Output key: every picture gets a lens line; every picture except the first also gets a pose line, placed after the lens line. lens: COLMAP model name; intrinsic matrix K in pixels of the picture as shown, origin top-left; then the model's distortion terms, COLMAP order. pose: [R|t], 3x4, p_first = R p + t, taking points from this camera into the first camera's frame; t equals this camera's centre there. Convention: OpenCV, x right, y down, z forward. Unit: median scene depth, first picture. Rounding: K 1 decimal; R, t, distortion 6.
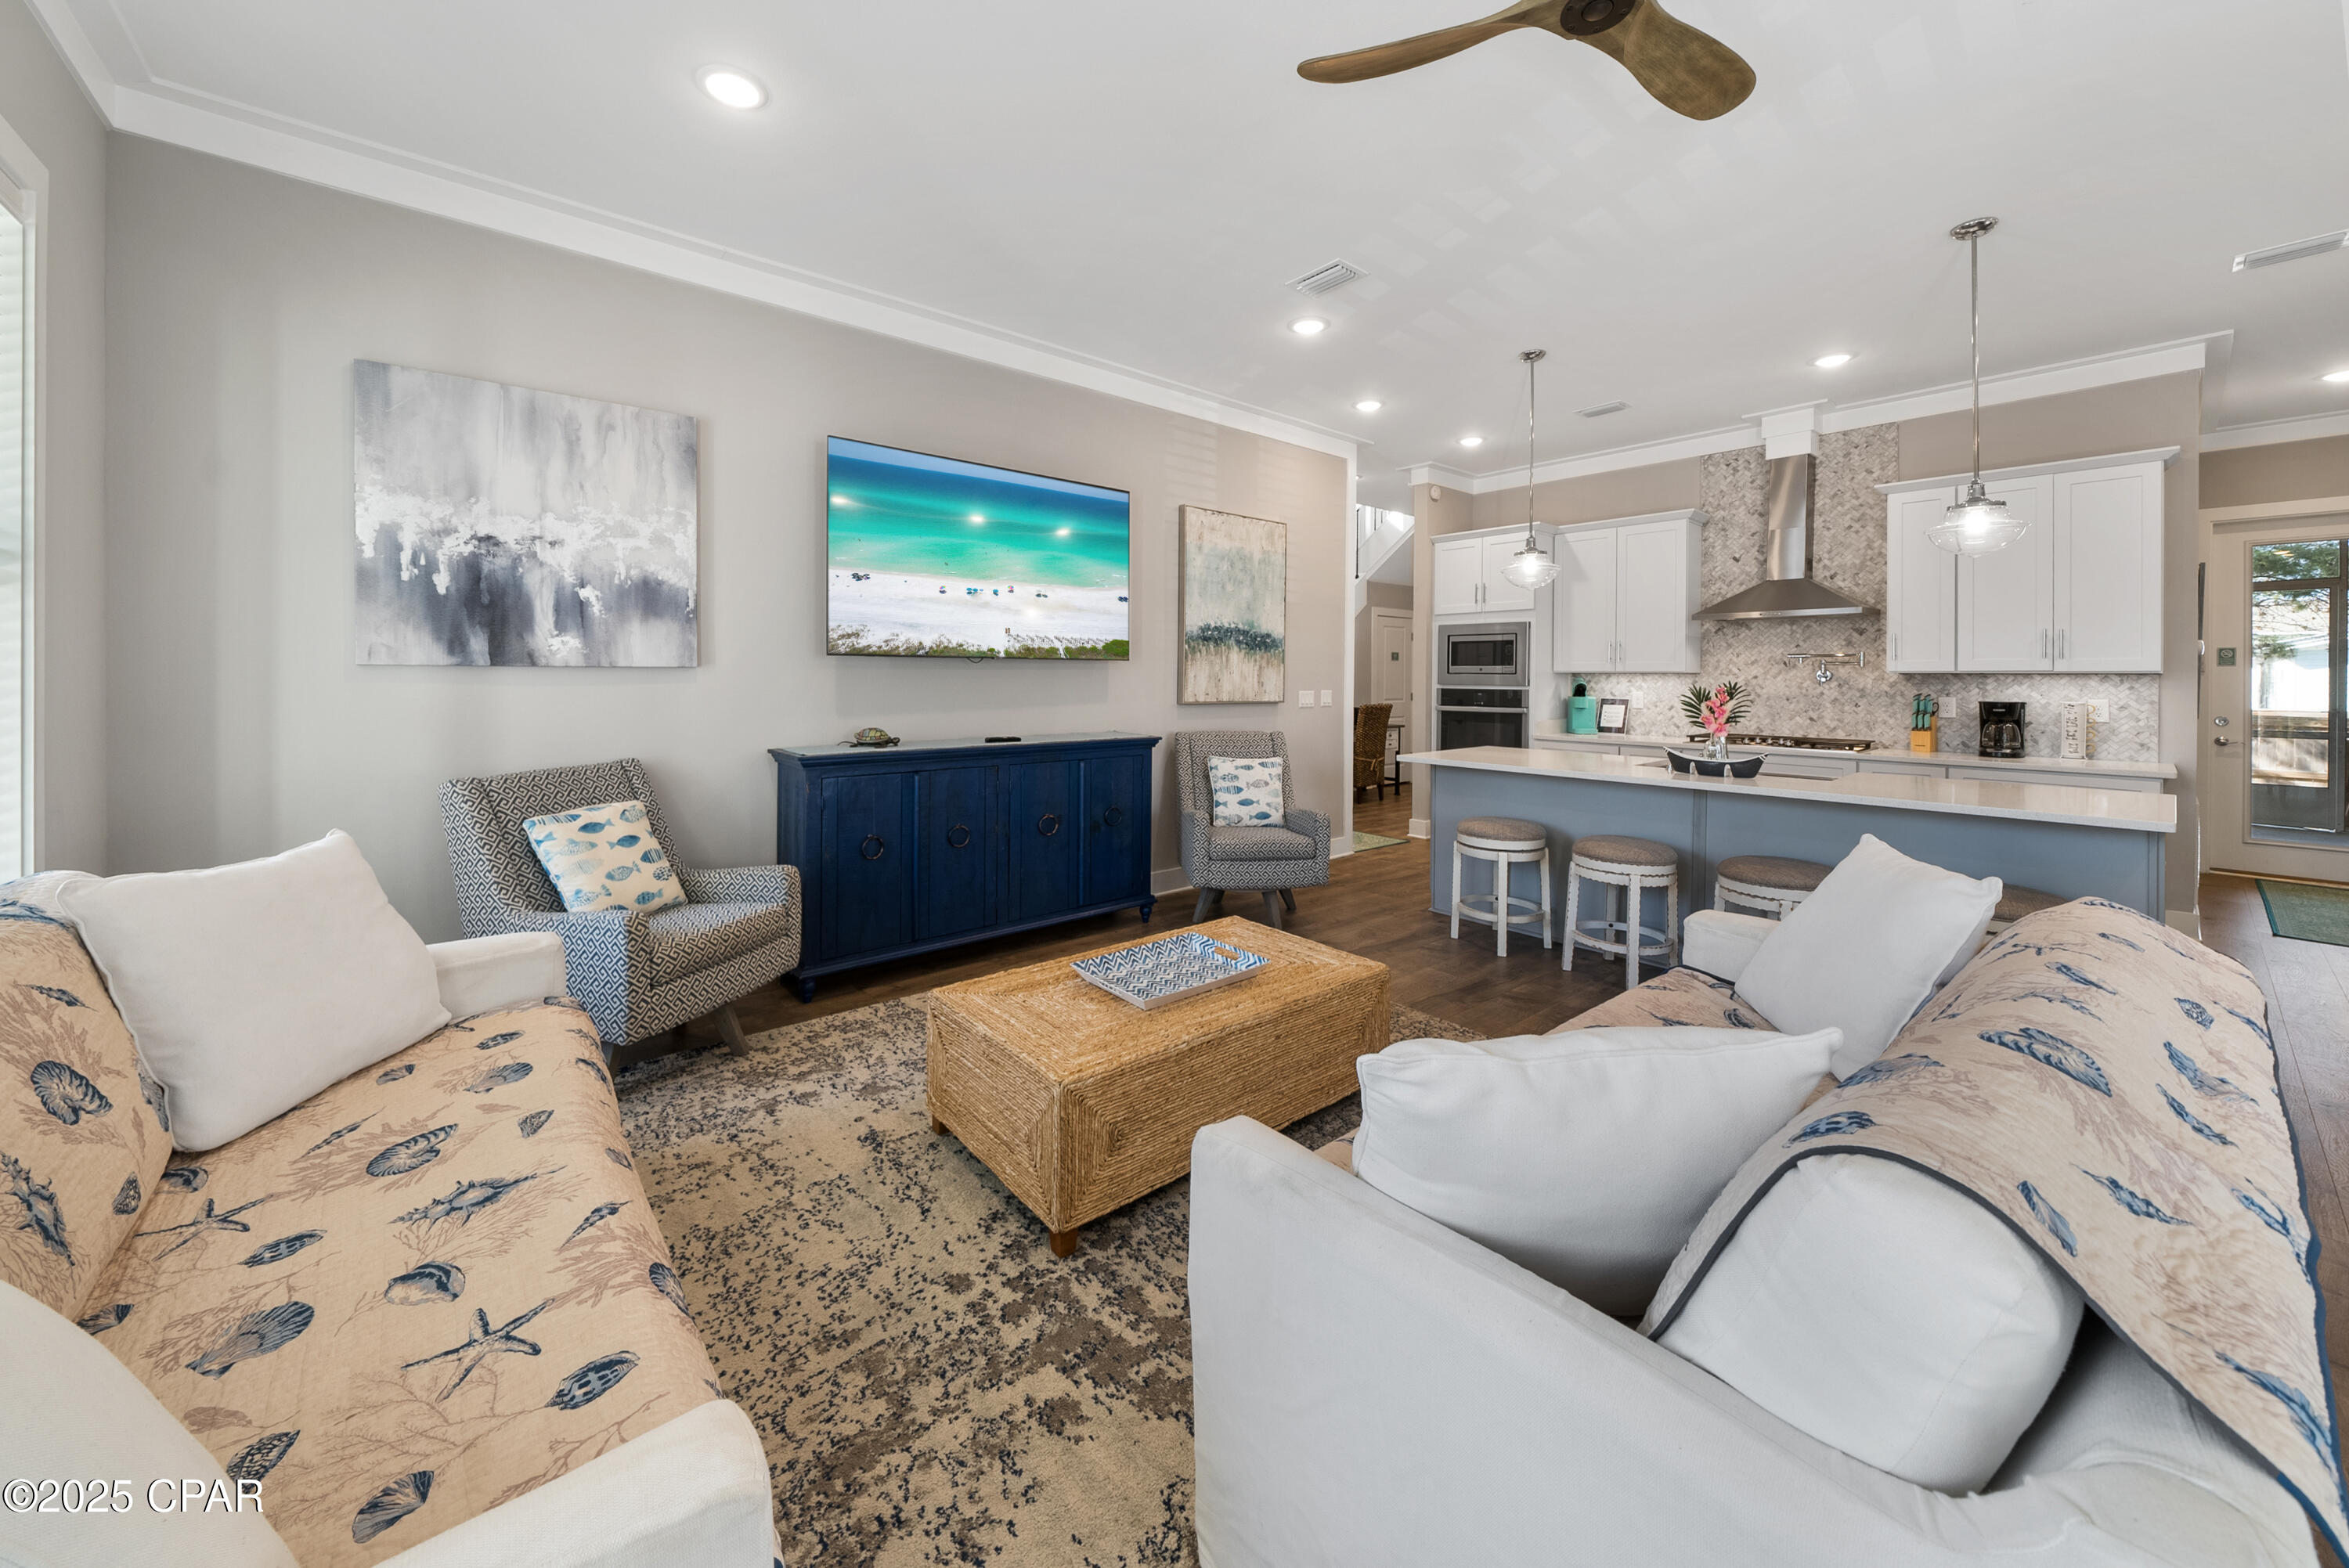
lens RADIAL K [[836.0, 0, 1162.3], [0, 836.0, 677.5], [0, 0, 1]] dist [-0.007056, -0.000035]
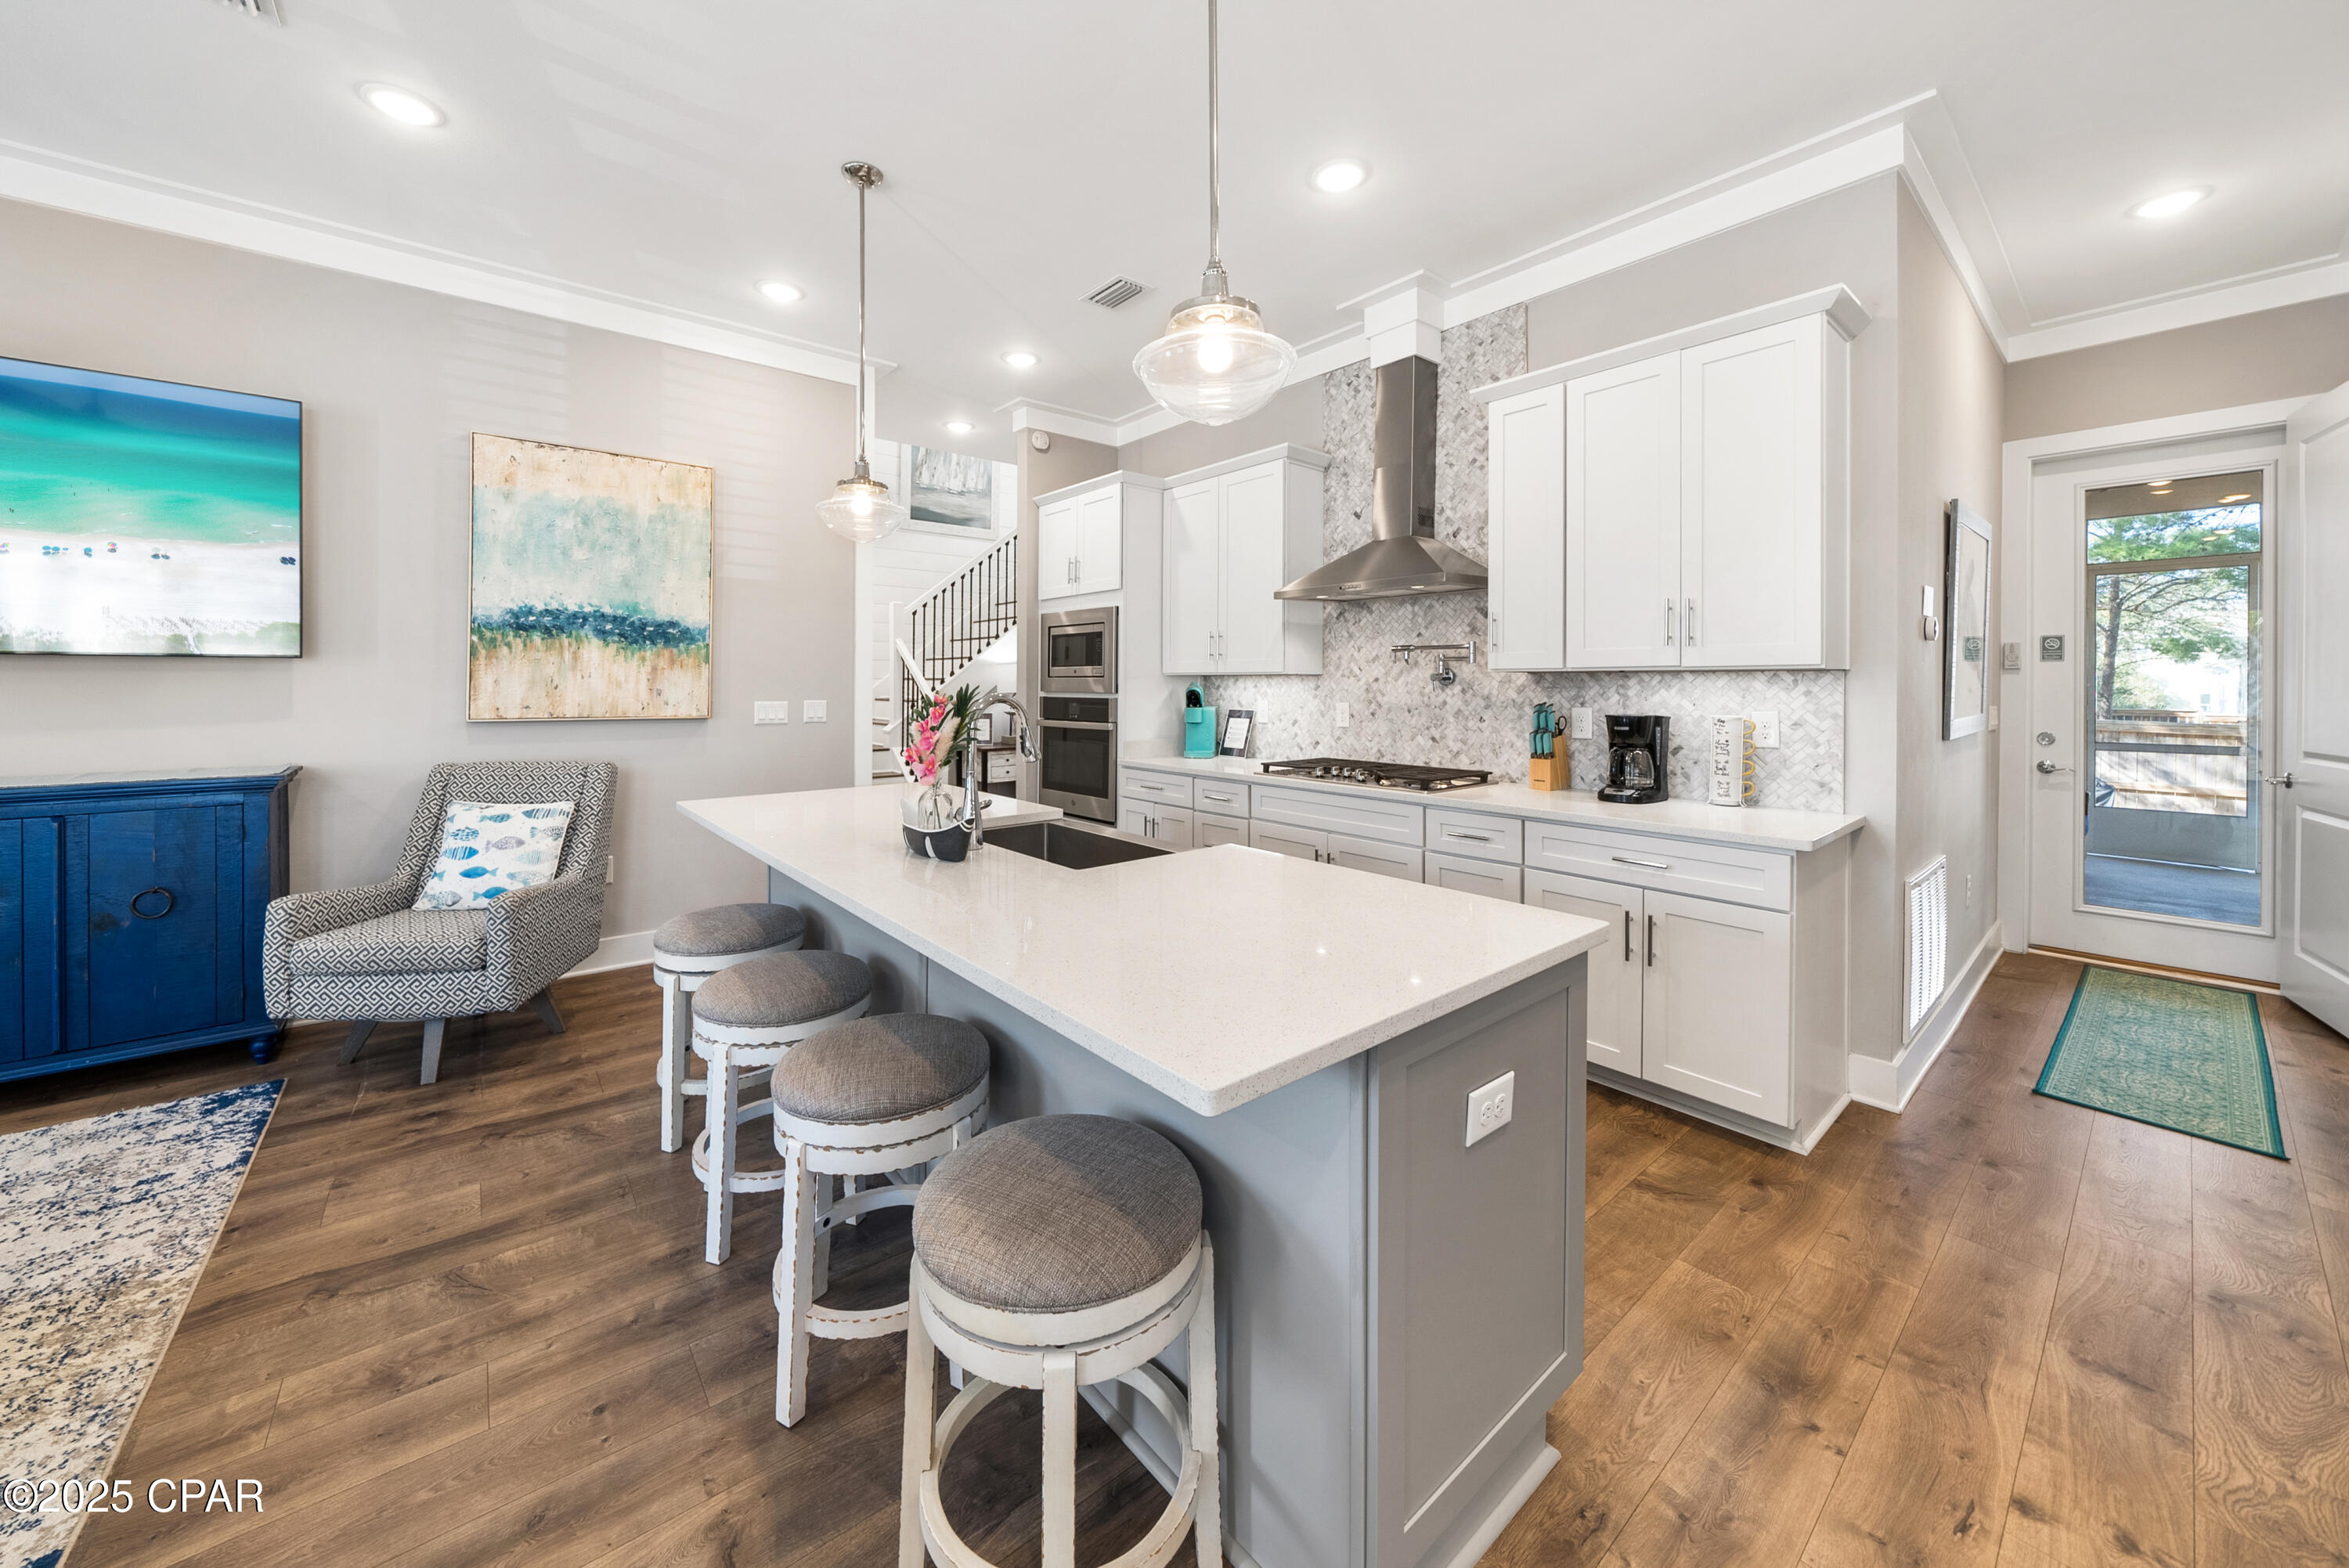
lens RADIAL K [[836.0, 0, 1143.9], [0, 836.0, 687.7], [0, 0, 1]] dist [-0.007056, -0.000035]
pose [[0.999976, -0.004232, -0.005422, 0.638841], [0.004242, 0.999989, 0.001967, 0.005227], [0.005413, -0.001990, 0.999983, 0.353609]]
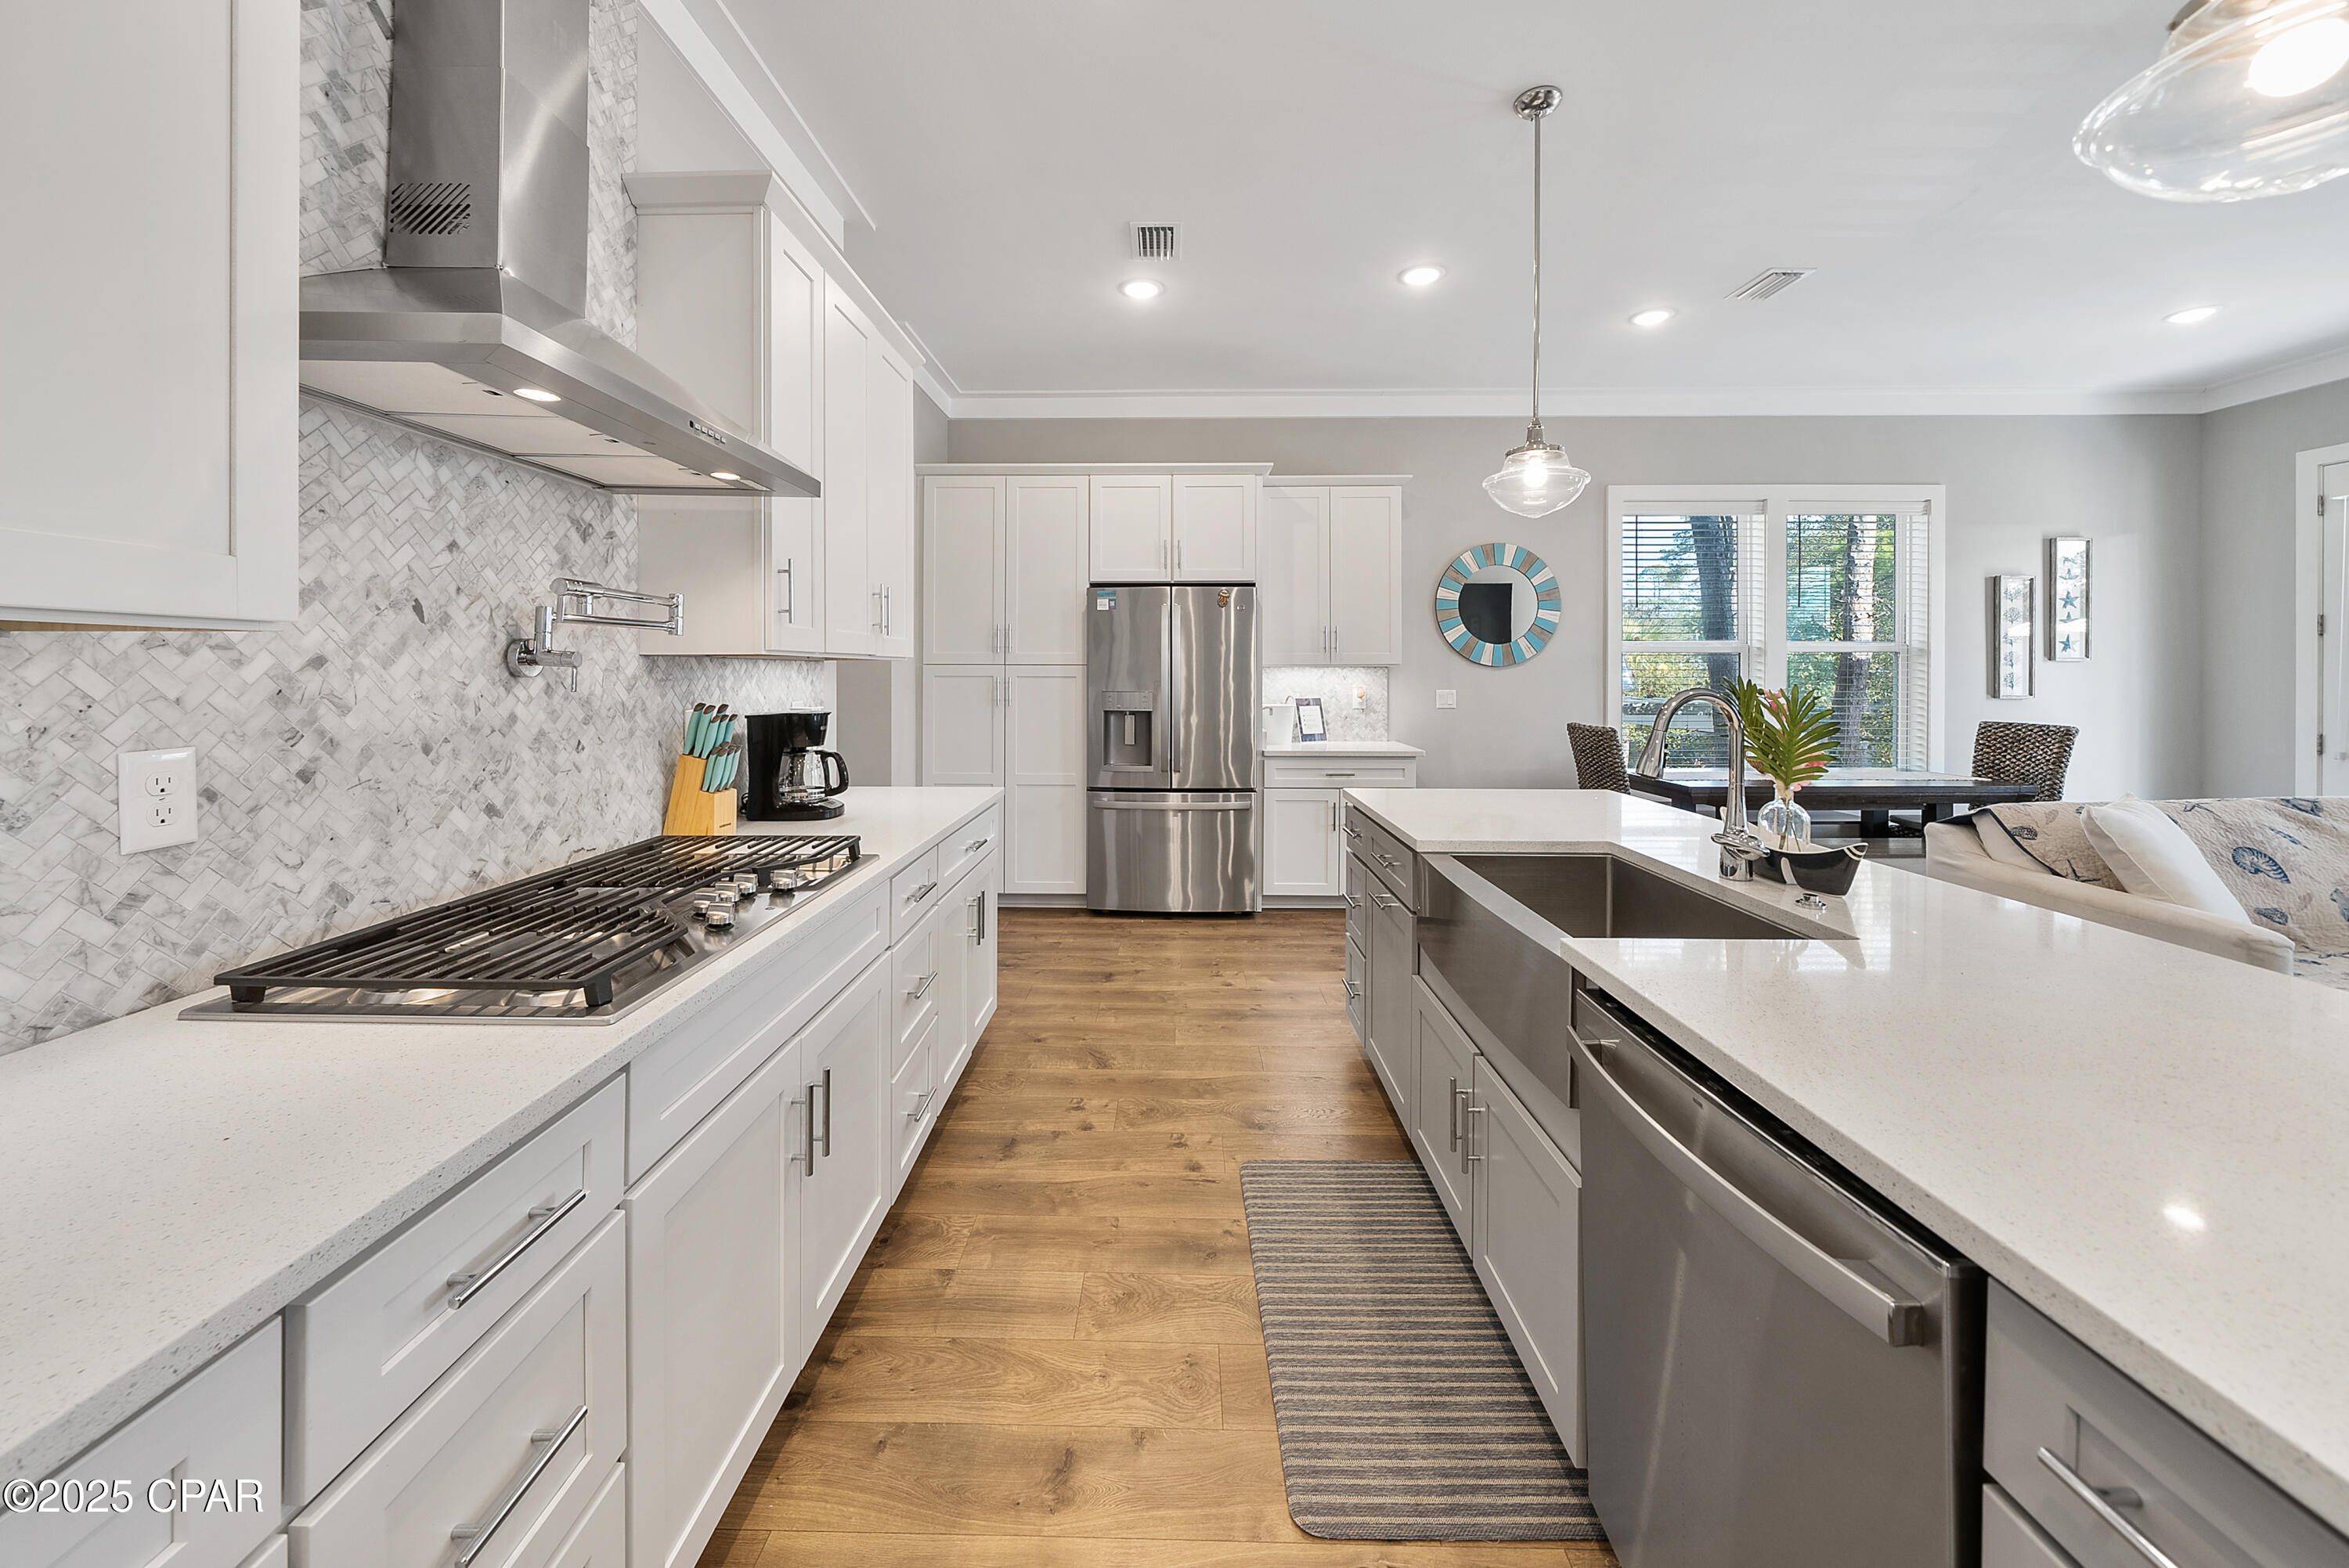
lens RADIAL K [[836.0, 0, 1124.6], [0, 836.0, 666.8], [0, 0, 1]] dist [-0.007056, -0.000035]
pose [[-0.748079, 0.001098, 0.663609, 0.505637], [-0.001622, 0.999993, -0.003482, 0.002012], [-0.663608, -0.003681, -0.748071, 1.261286]]
